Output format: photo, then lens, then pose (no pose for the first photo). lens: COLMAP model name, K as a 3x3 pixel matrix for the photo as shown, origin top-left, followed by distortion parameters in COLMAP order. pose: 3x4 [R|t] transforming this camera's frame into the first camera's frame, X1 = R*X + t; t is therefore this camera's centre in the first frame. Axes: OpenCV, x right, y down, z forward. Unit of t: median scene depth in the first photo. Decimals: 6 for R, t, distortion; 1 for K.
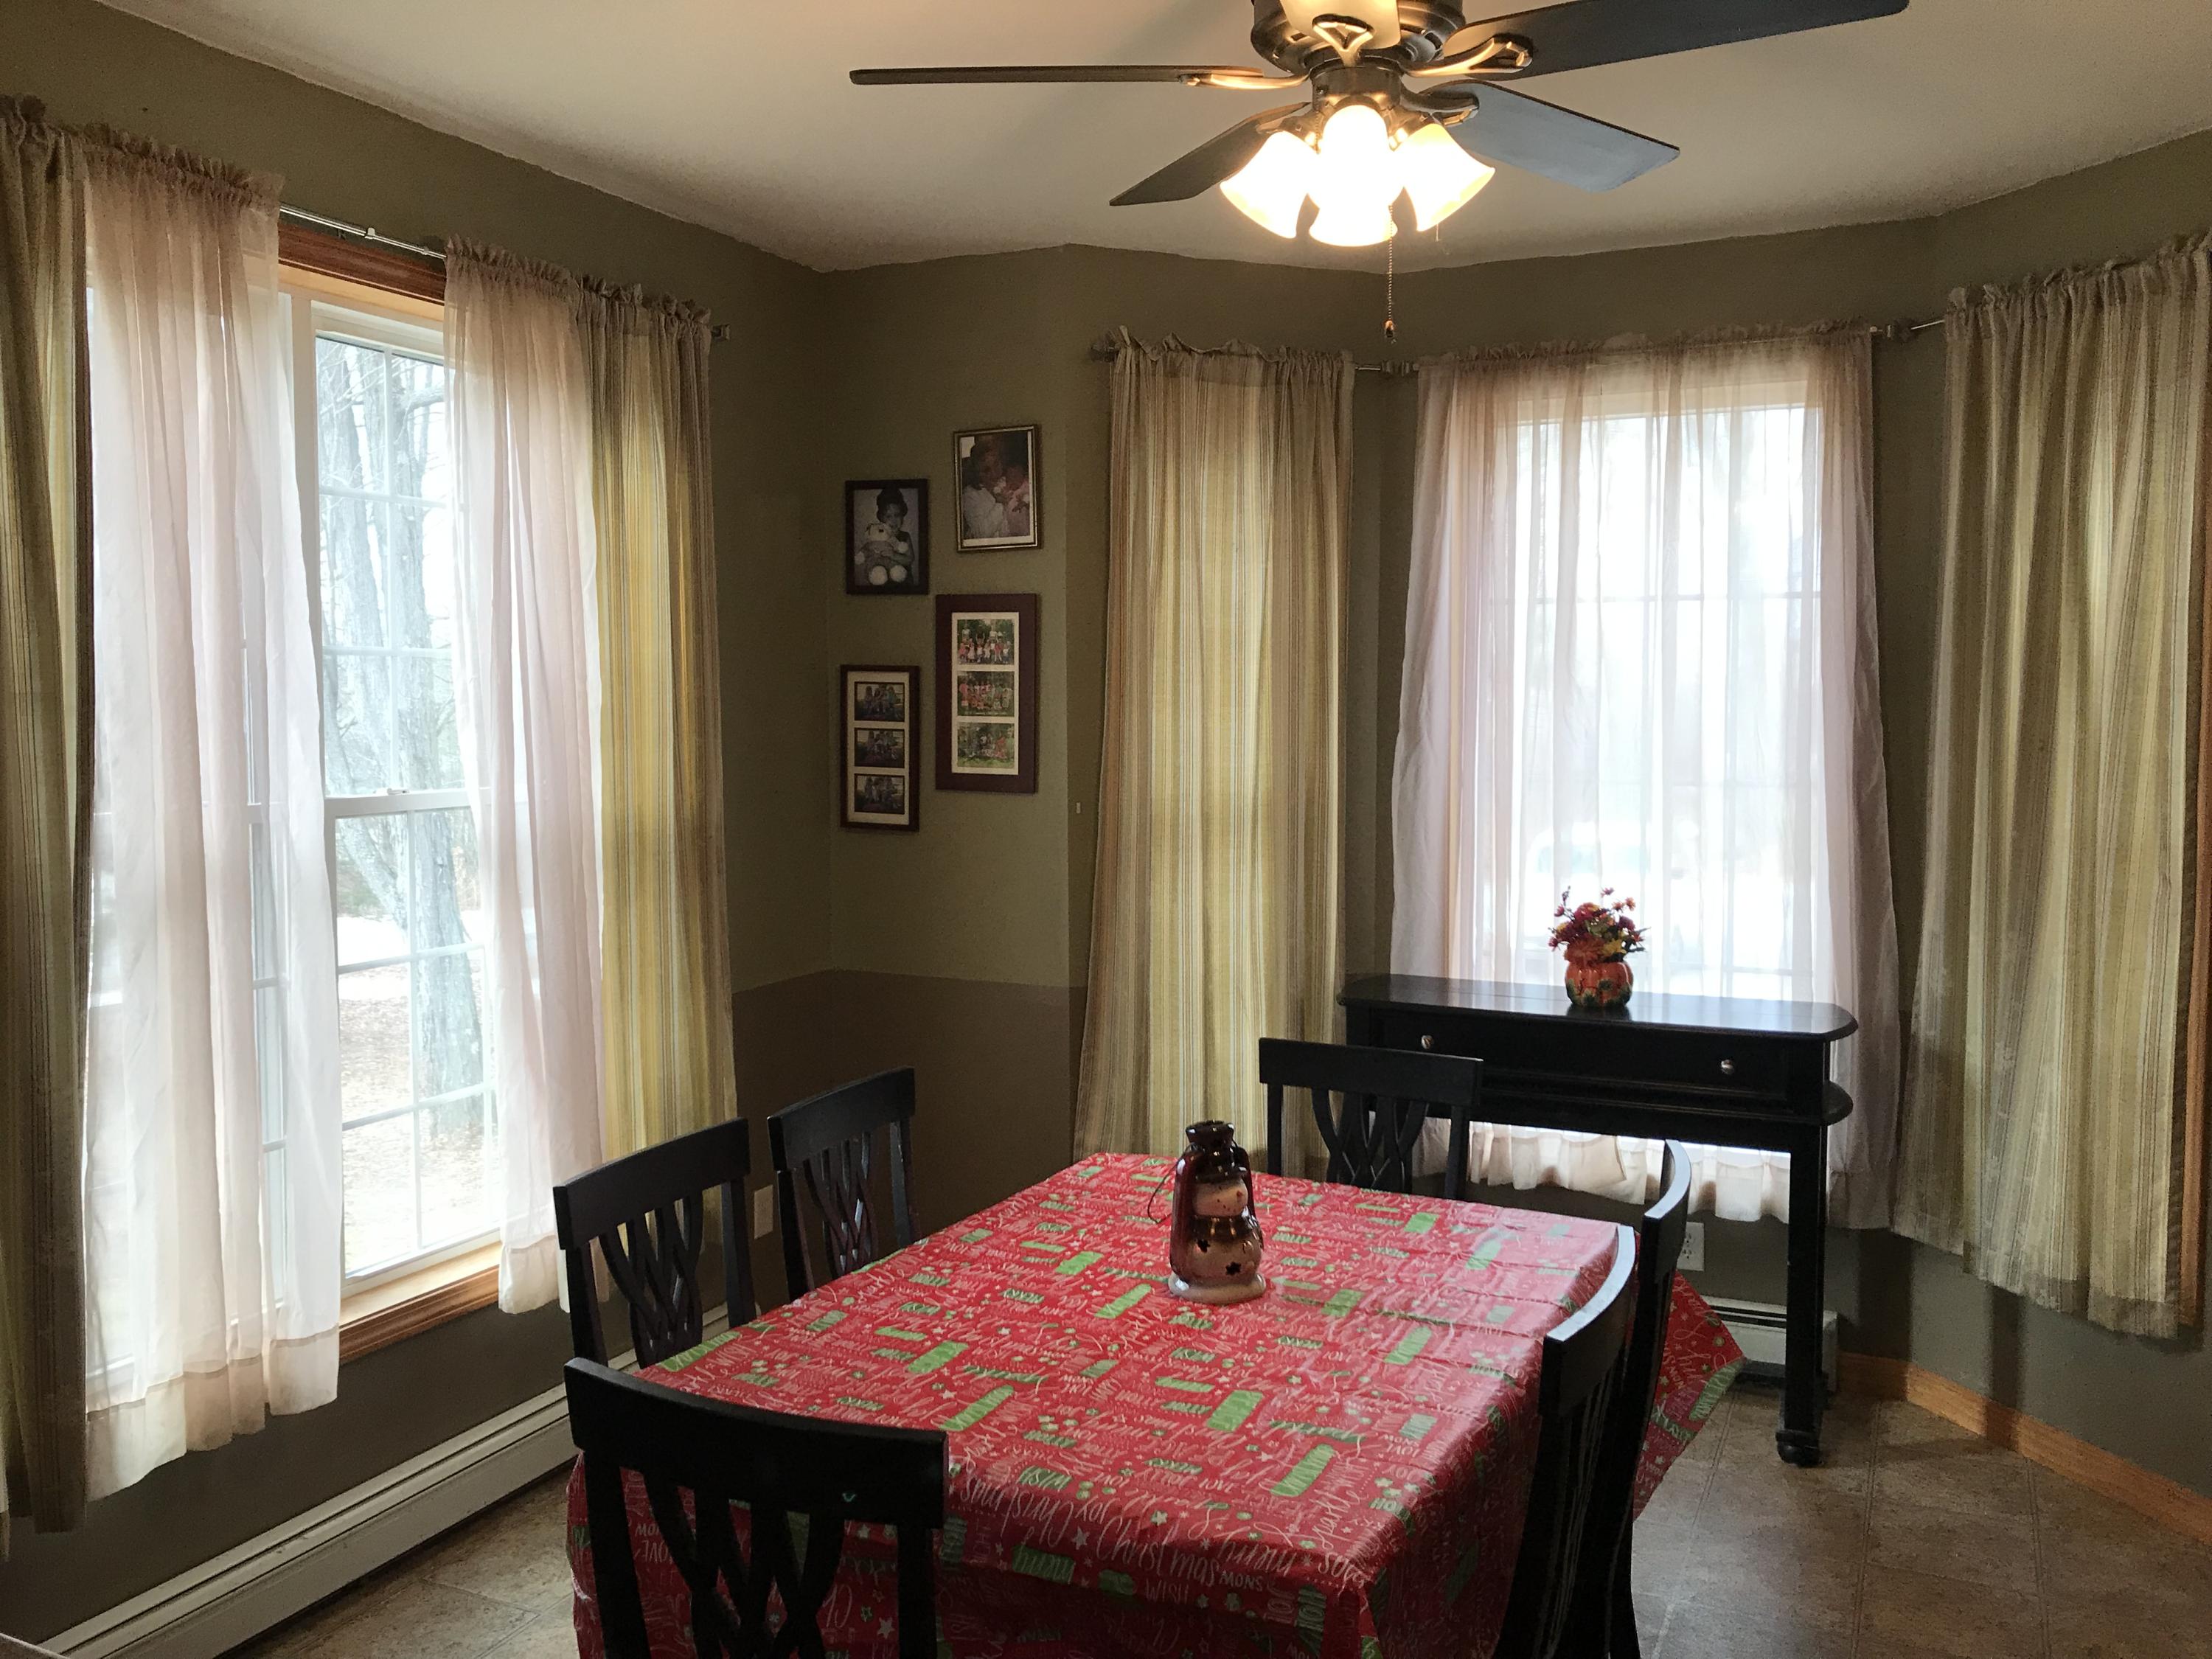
lens RADIAL K [[1815.3, 0, 1070.5], [0, 1815.3, 816.5], [0, 0, 1]] dist [0.048277, -0.073872]
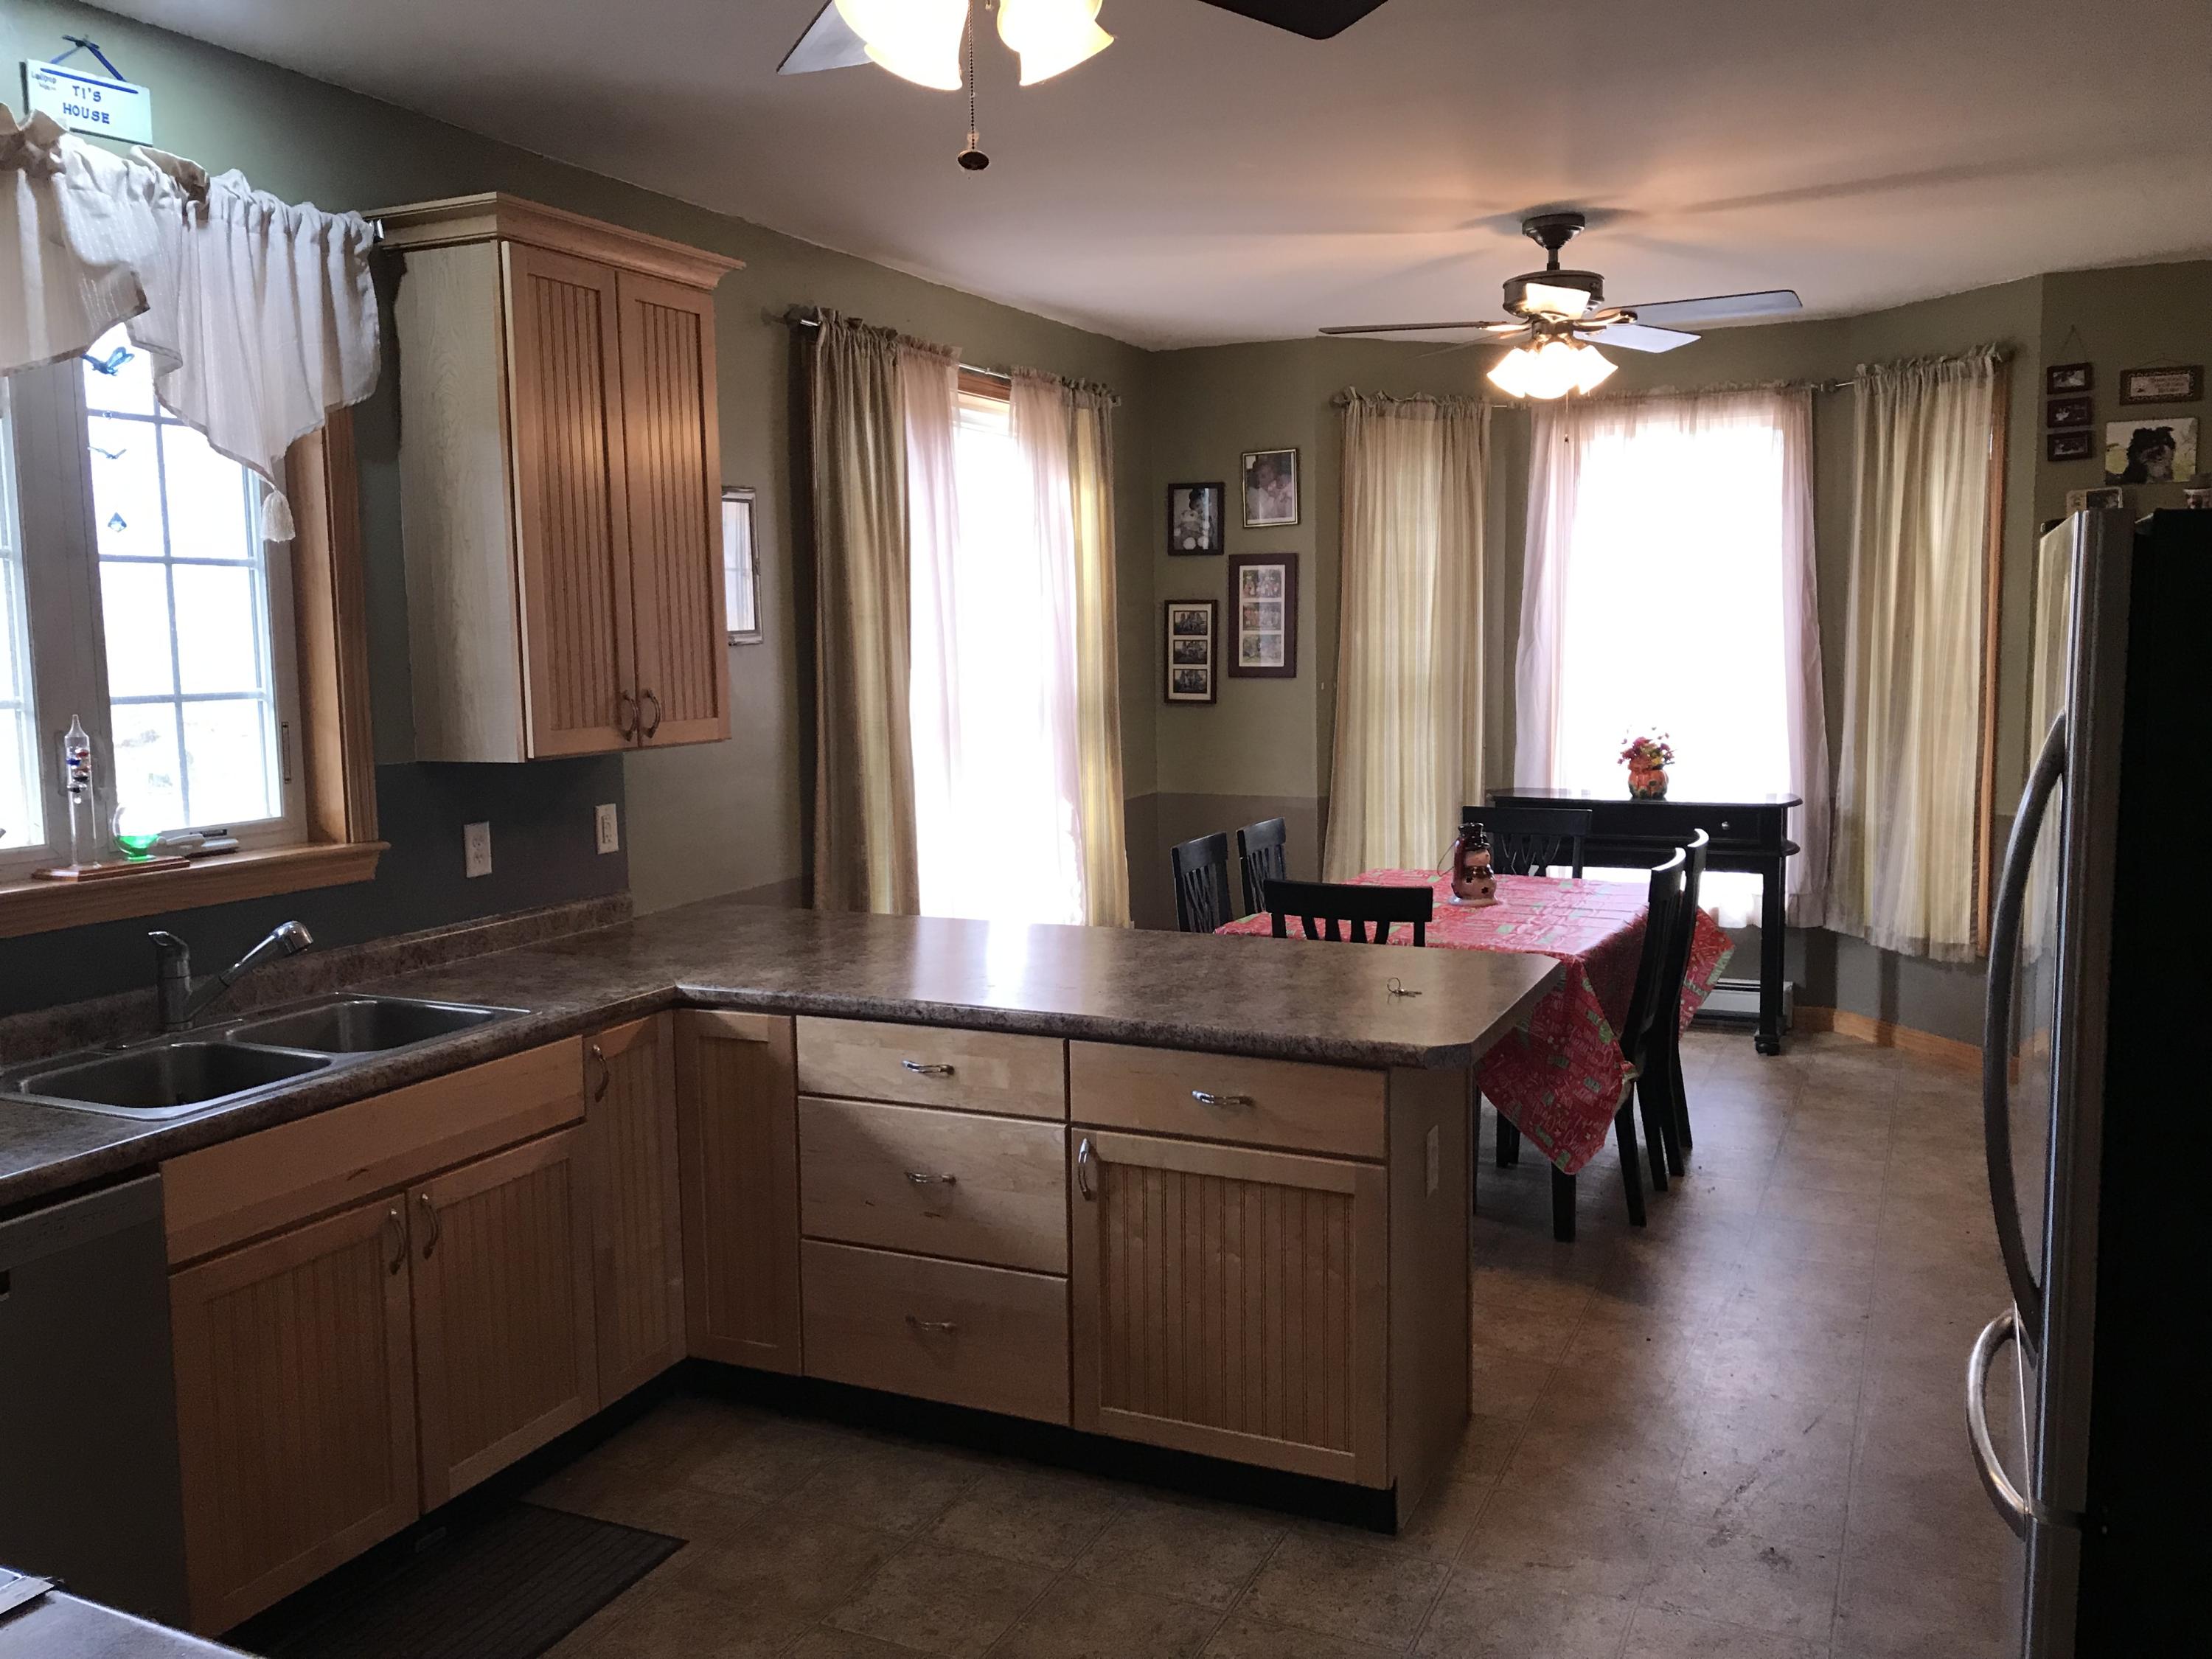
lens RADIAL K [[1815.3, 0, 1066.8], [0, 1815.3, 819.4], [0, 0, 1]] dist [0.048277, -0.073872]
pose [[0.999851, -0.017164, -0.001669, -0.241329], [0.017218, 0.999047, 0.040113, 0.048879], [0.000979, -0.040136, 0.999194, -0.672742]]
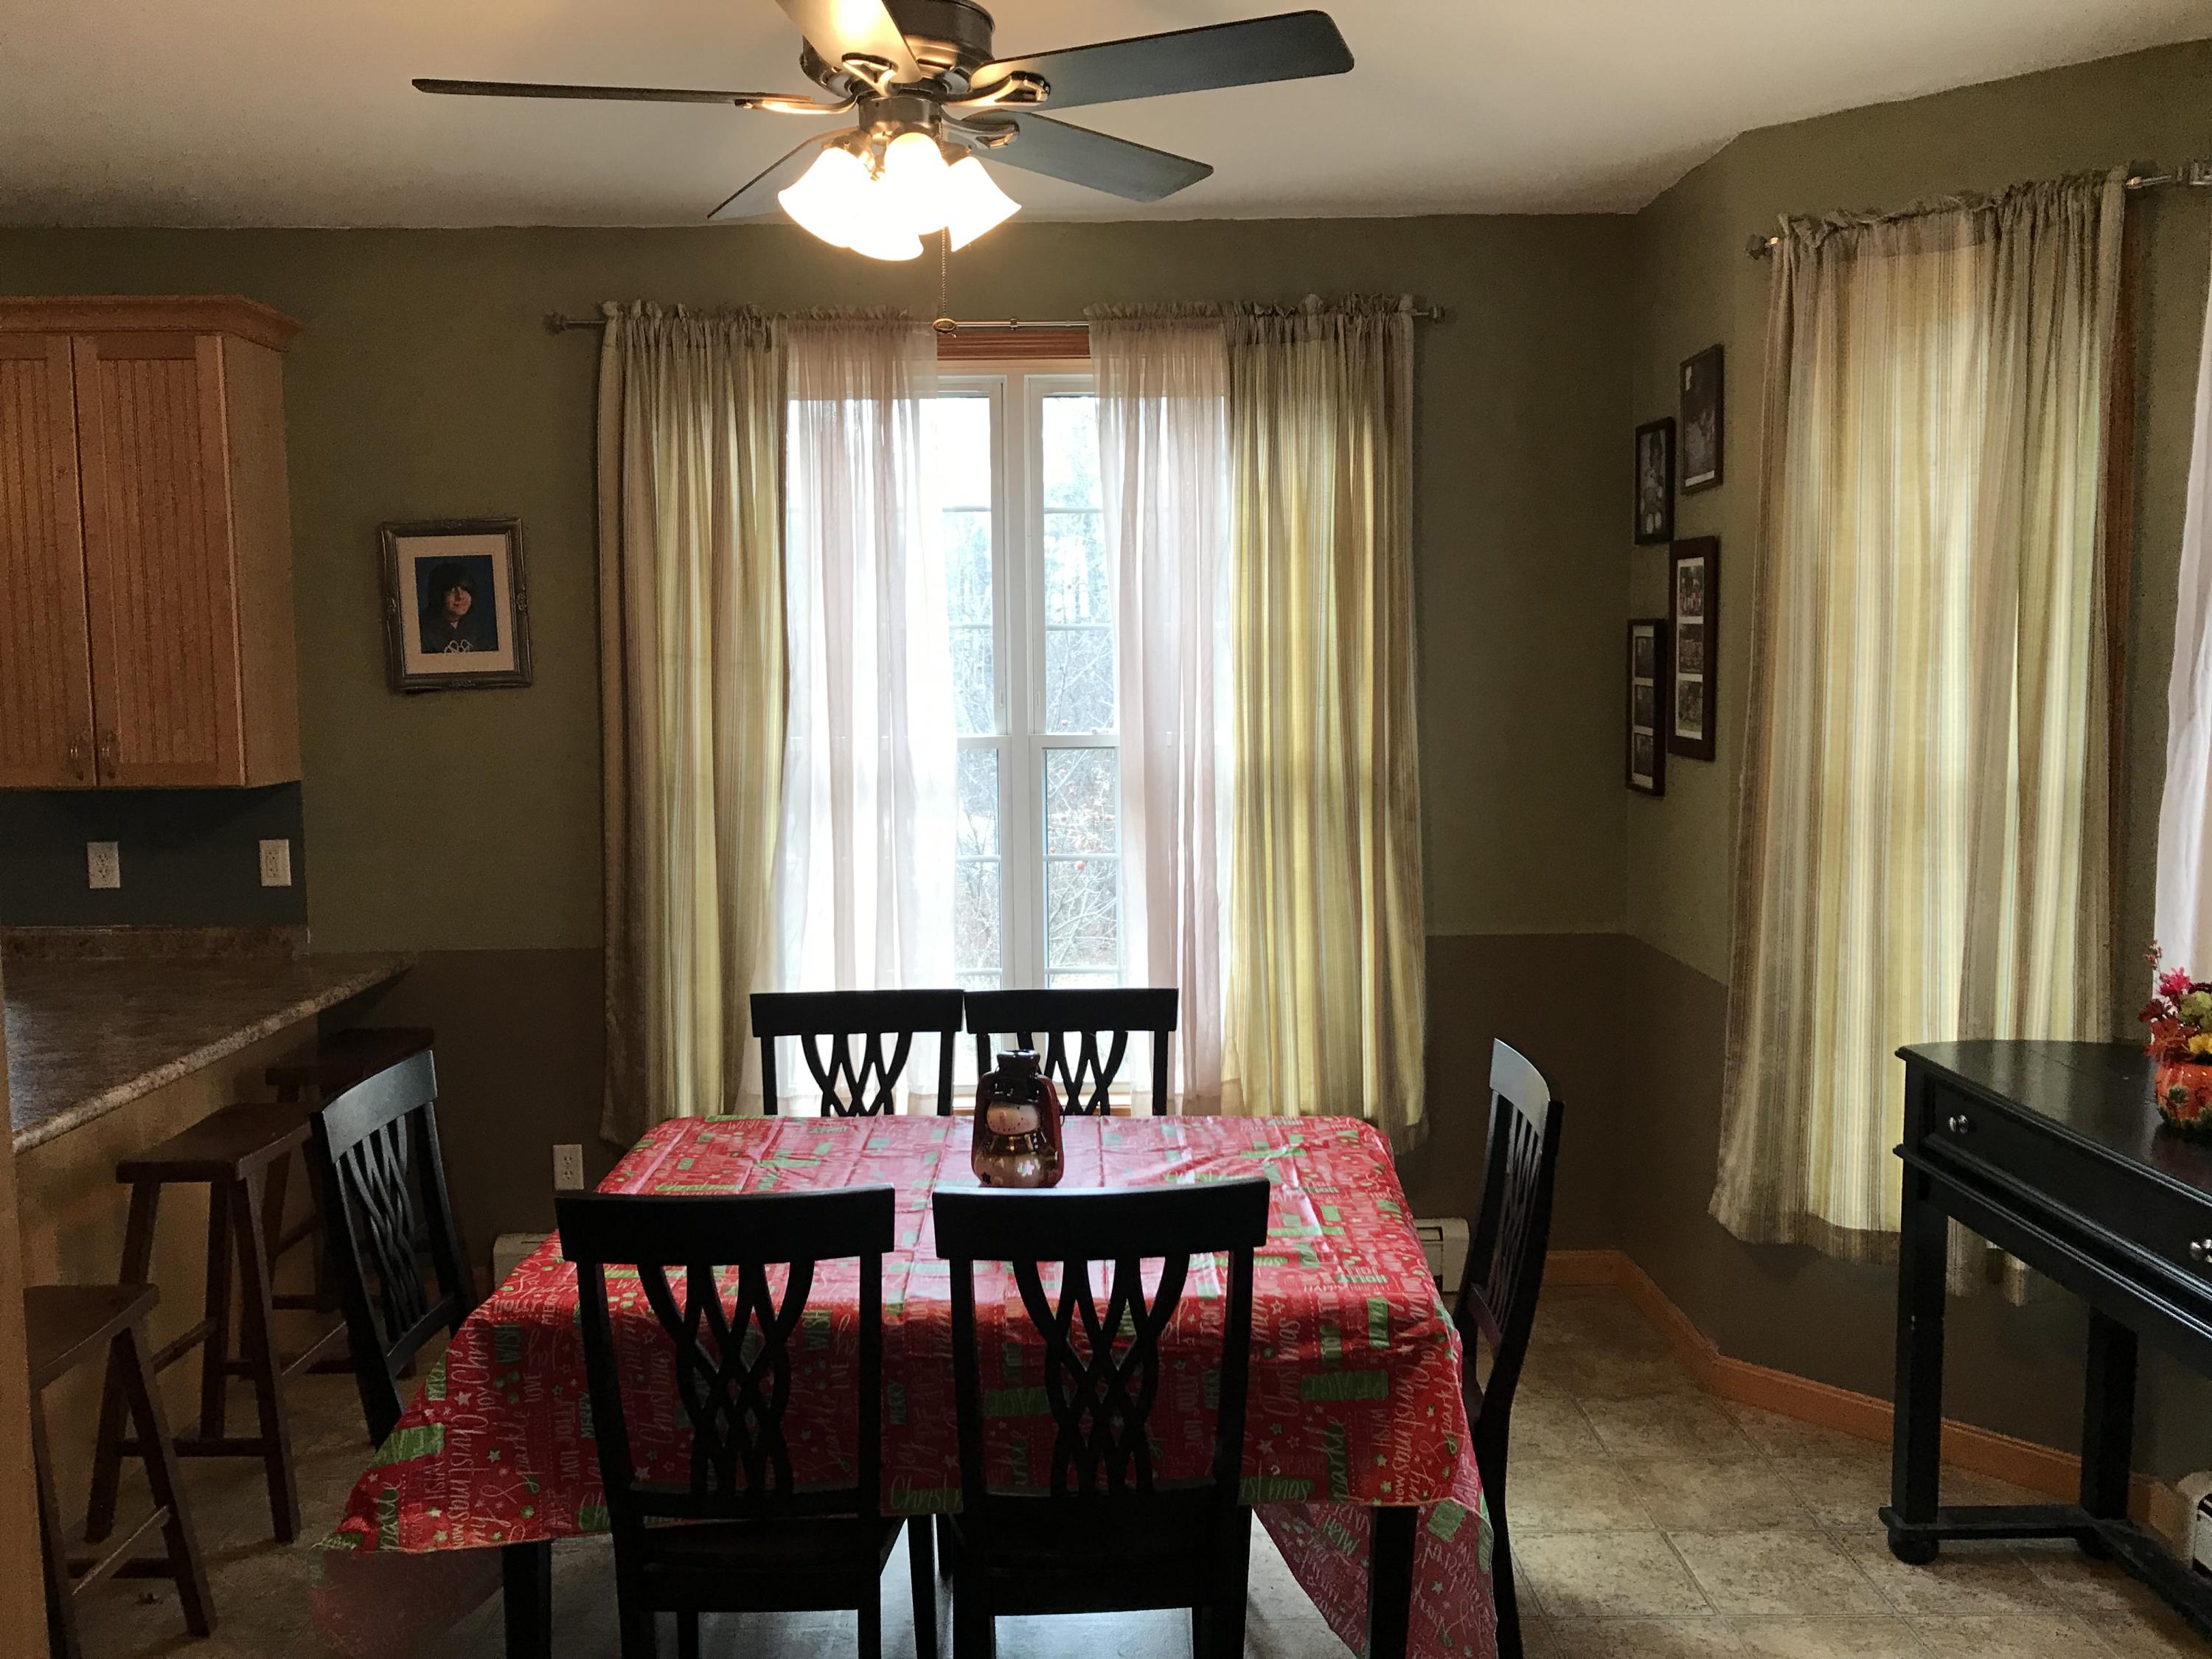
lens RADIAL K [[1815.3, 0, 1092.4], [0, 1815.3, 826.9], [0, 0, 1]] dist [0.048277, -0.073872]
pose [[0.444713, 0.078953, -0.892186, 0.708090], [-0.046545, 0.996799, 0.065010, -0.025351], [0.894463, 0.012616, 0.446964, 0.350298]]
